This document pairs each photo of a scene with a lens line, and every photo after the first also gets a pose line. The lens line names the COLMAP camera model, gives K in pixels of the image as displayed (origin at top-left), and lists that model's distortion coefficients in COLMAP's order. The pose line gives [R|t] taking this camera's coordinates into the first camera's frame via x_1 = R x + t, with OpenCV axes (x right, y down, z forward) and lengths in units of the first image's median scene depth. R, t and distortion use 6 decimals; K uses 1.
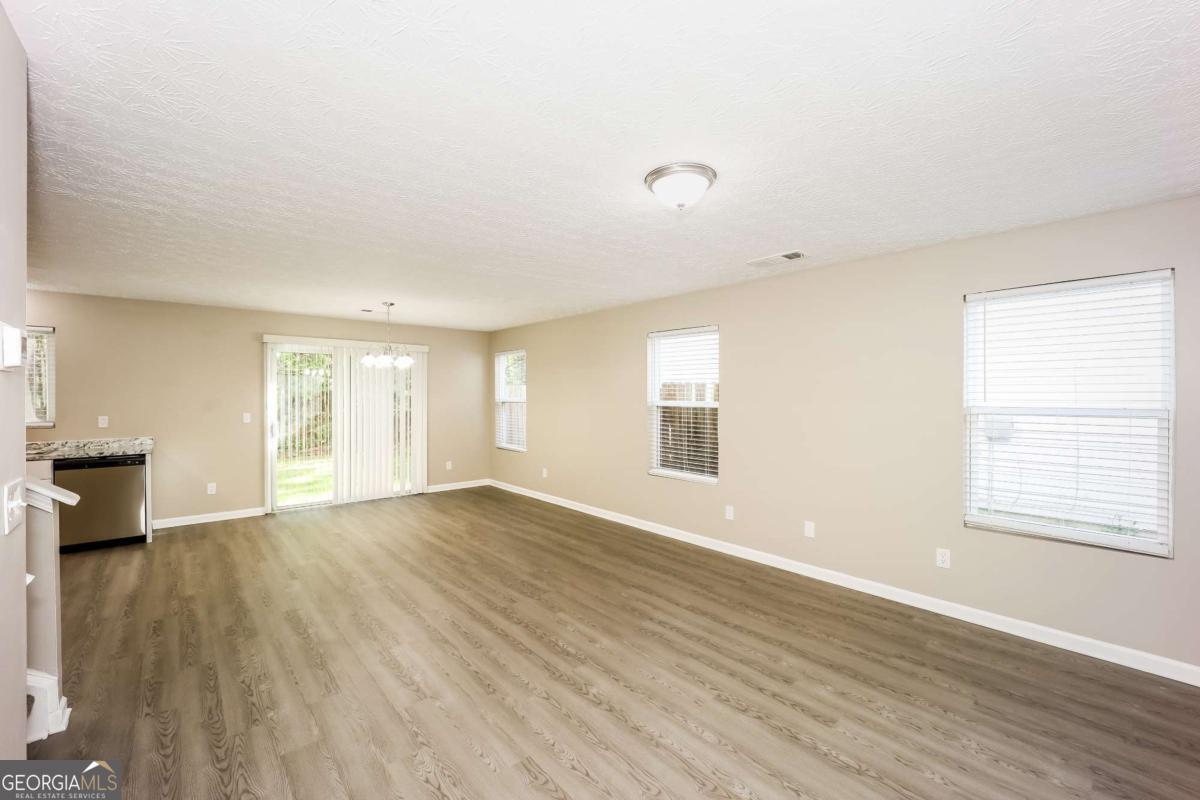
lens RADIAL K [[489.2, 0, 592.3], [0, 489.2, 394.0], [0, 0, 1]] dist [-0.008608, -0.000126]
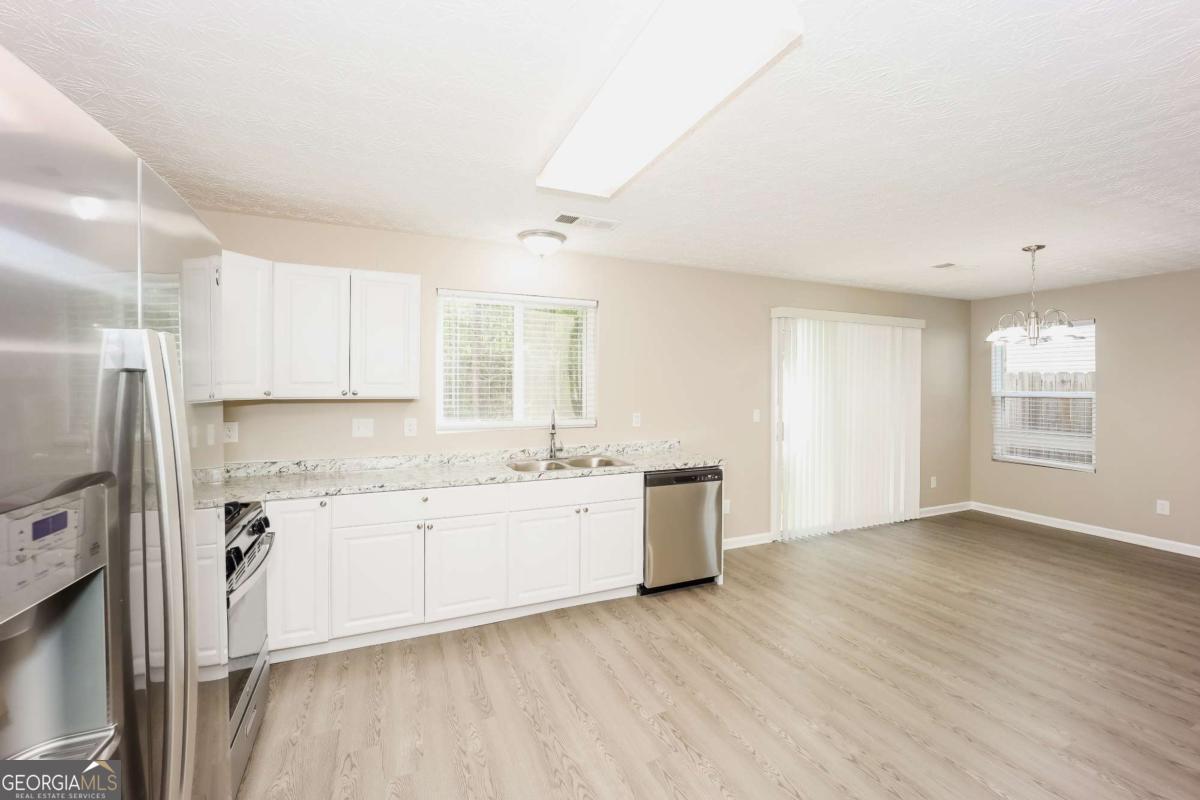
lens RADIAL K [[489.2, 0, 602.9], [0, 489.2, 396.3], [0, 0, 1]] dist [-0.008608, -0.000126]
pose [[0.955143, 0.010723, -0.295950, -0.877624], [-0.003036, 0.999646, 0.026422, -0.001782], [0.296128, -0.024338, 0.954838, 0.238396]]
